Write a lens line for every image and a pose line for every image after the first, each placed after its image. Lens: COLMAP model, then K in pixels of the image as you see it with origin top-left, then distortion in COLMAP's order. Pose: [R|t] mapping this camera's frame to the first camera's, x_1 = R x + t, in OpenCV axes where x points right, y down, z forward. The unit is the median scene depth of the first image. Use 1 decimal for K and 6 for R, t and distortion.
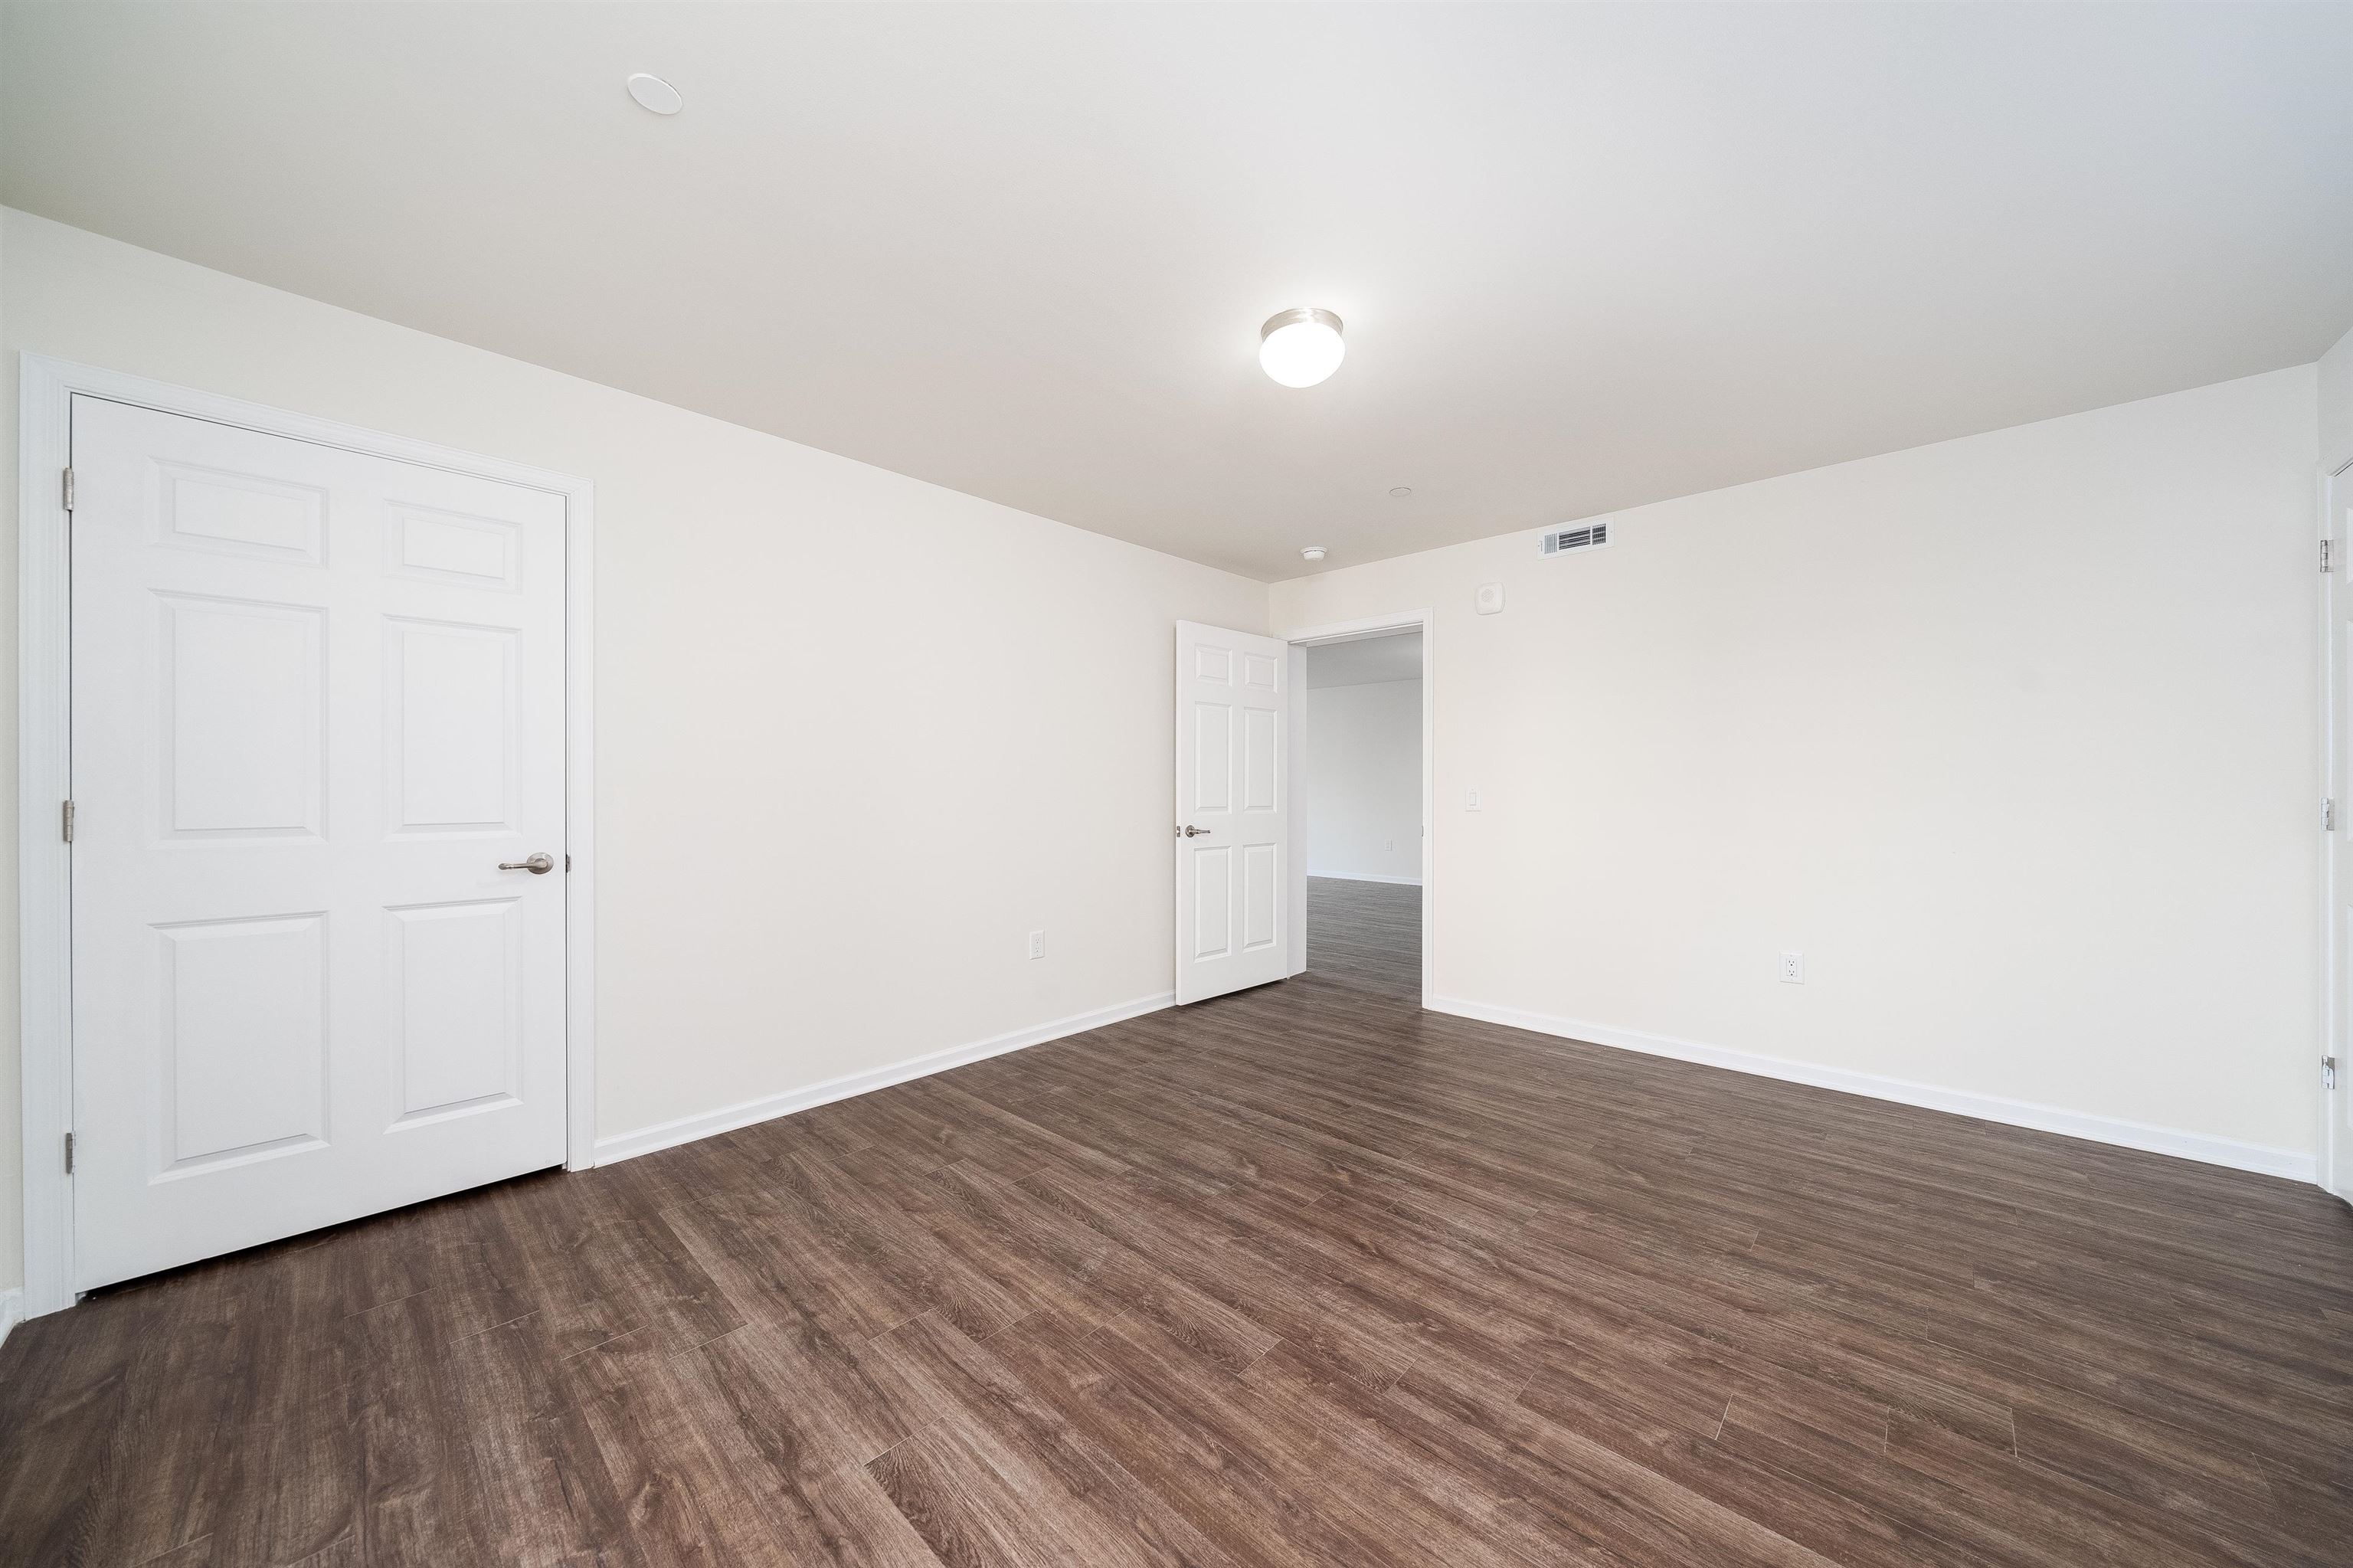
lens RADIAL K [[819.6, 0, 1175.0], [0, 819.6, 786.7], [0, 0, 1]] dist [-0.006658, 0.000307]
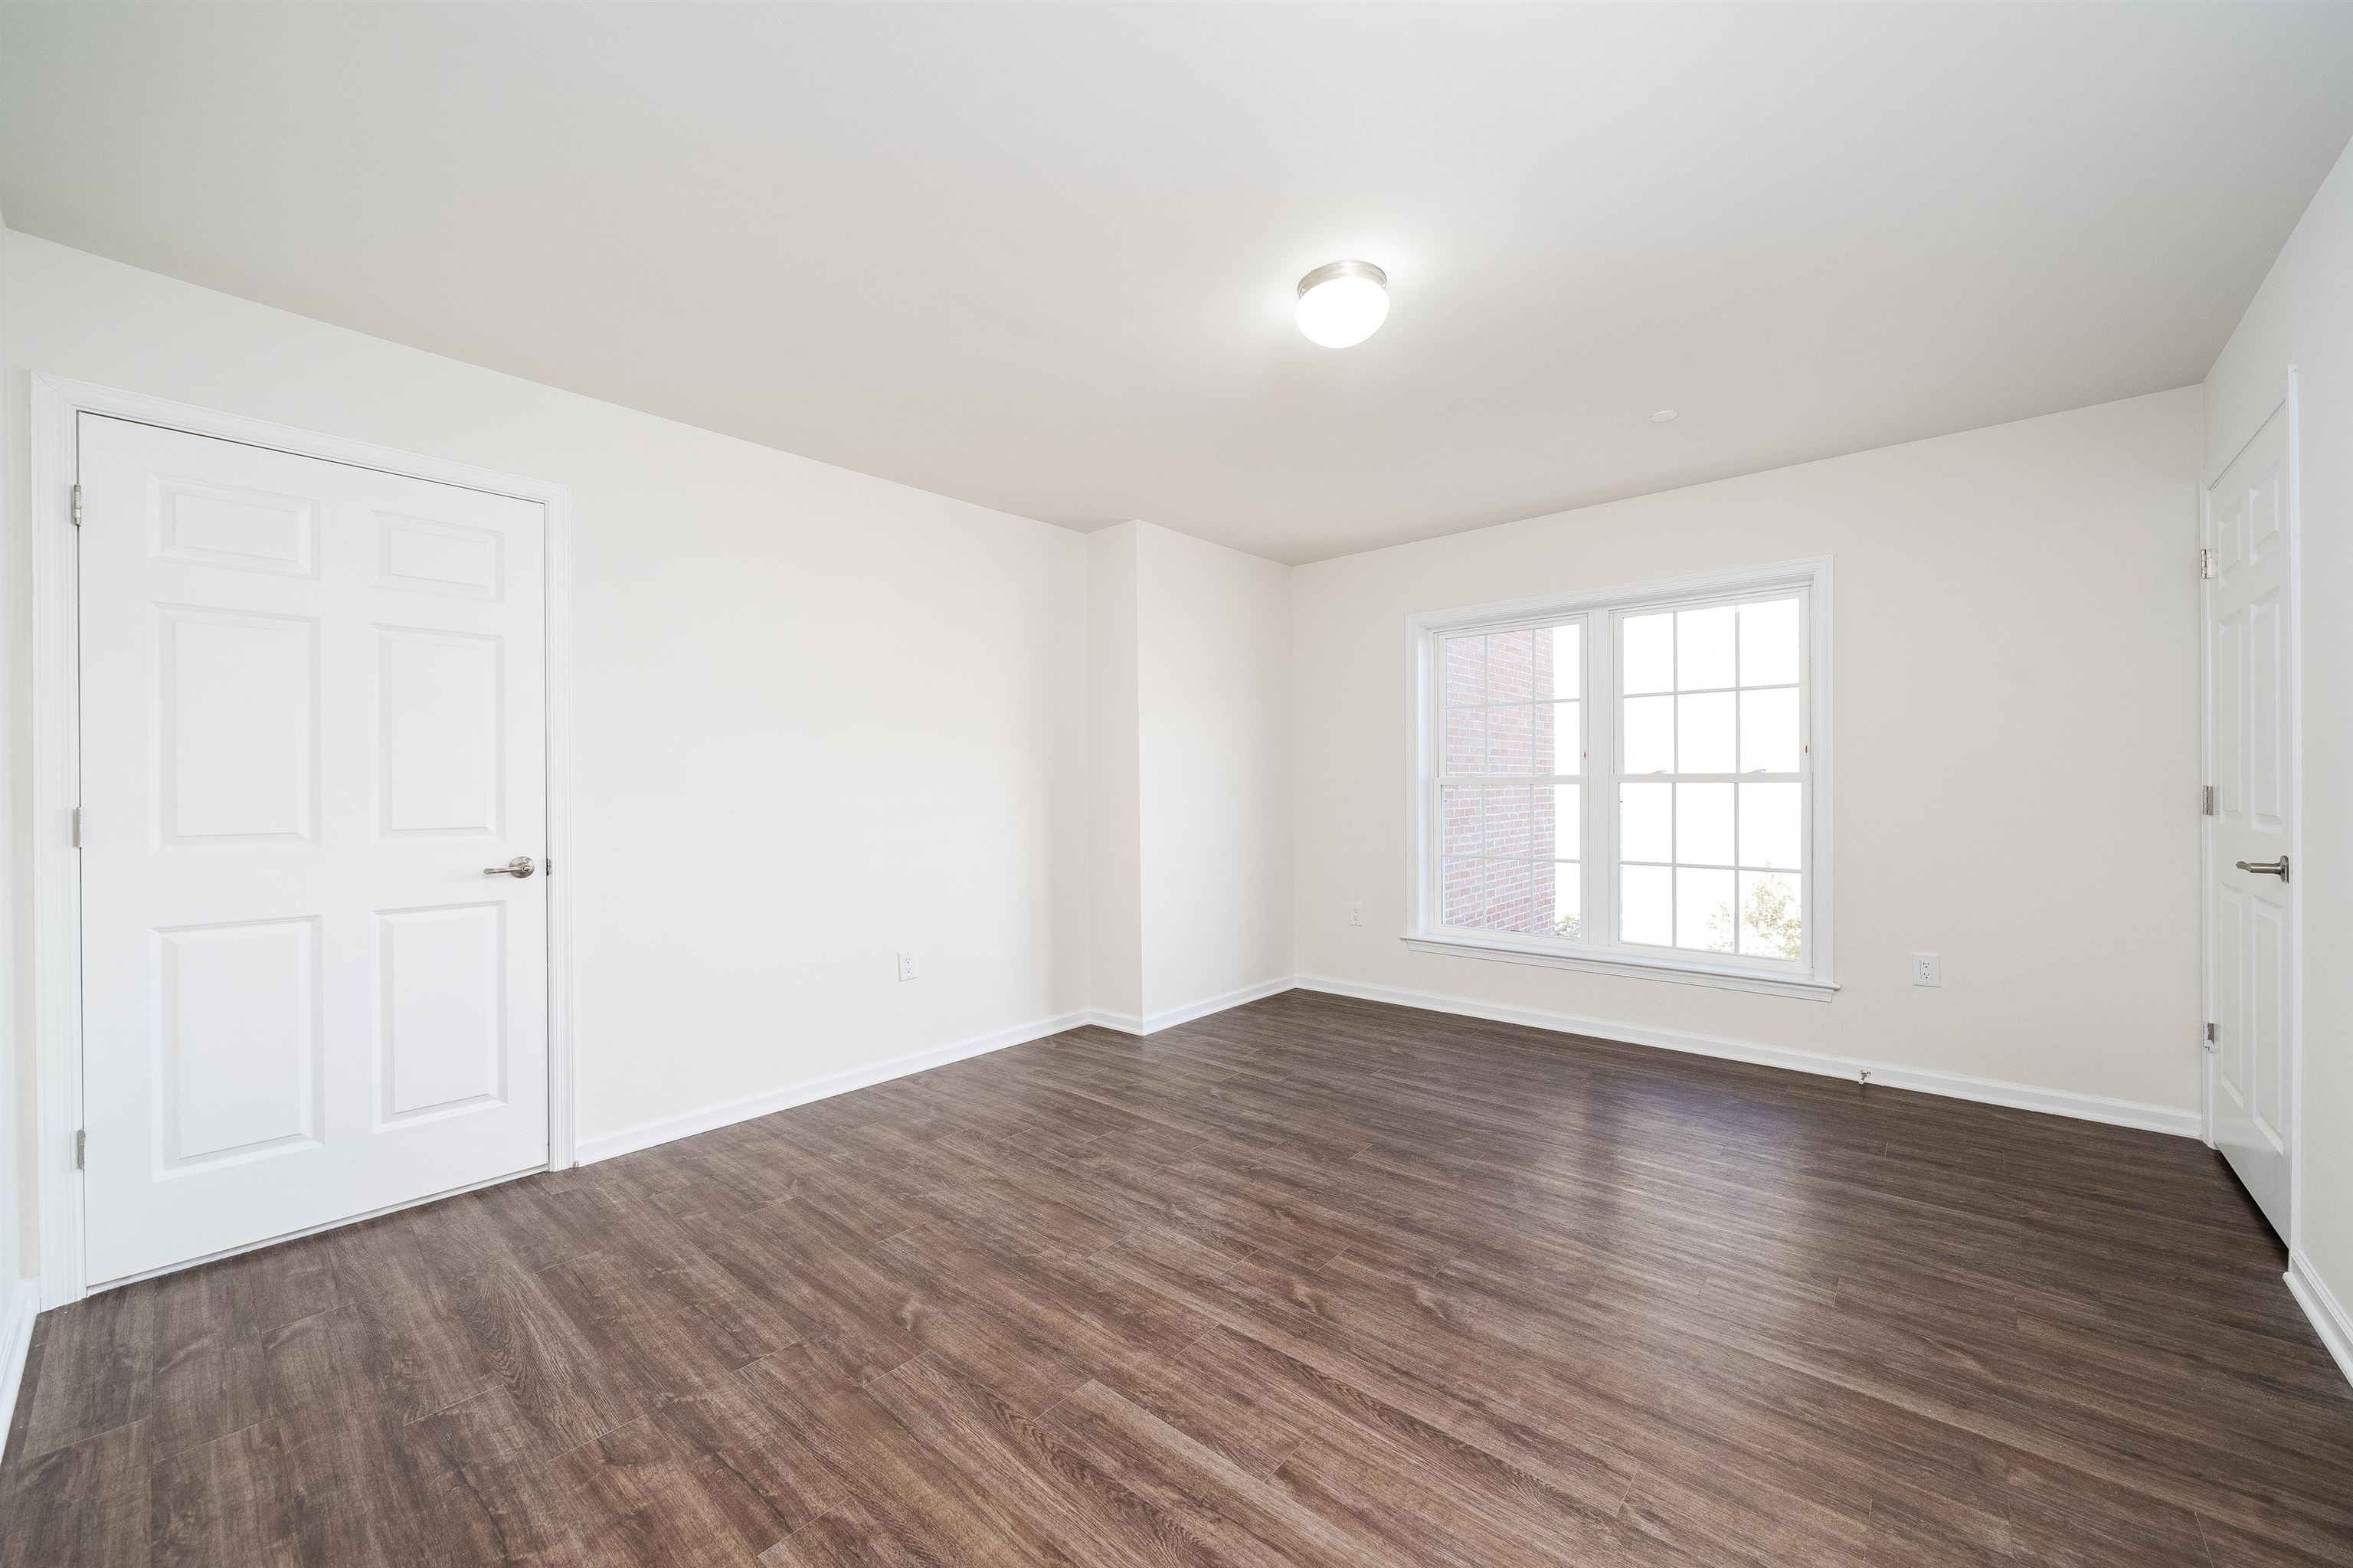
lens RADIAL K [[865.8, 0, 1180.0], [0, 865.8, 786.6], [0, 0, 1]] dist [0.001776, -0.000347]
pose [[-0.999301, 0.009302, -0.036202, 0.380913], [0.009339, 0.999956, -0.000838, 0.002836], [0.036192, -0.001176, -0.999344, 1.995996]]
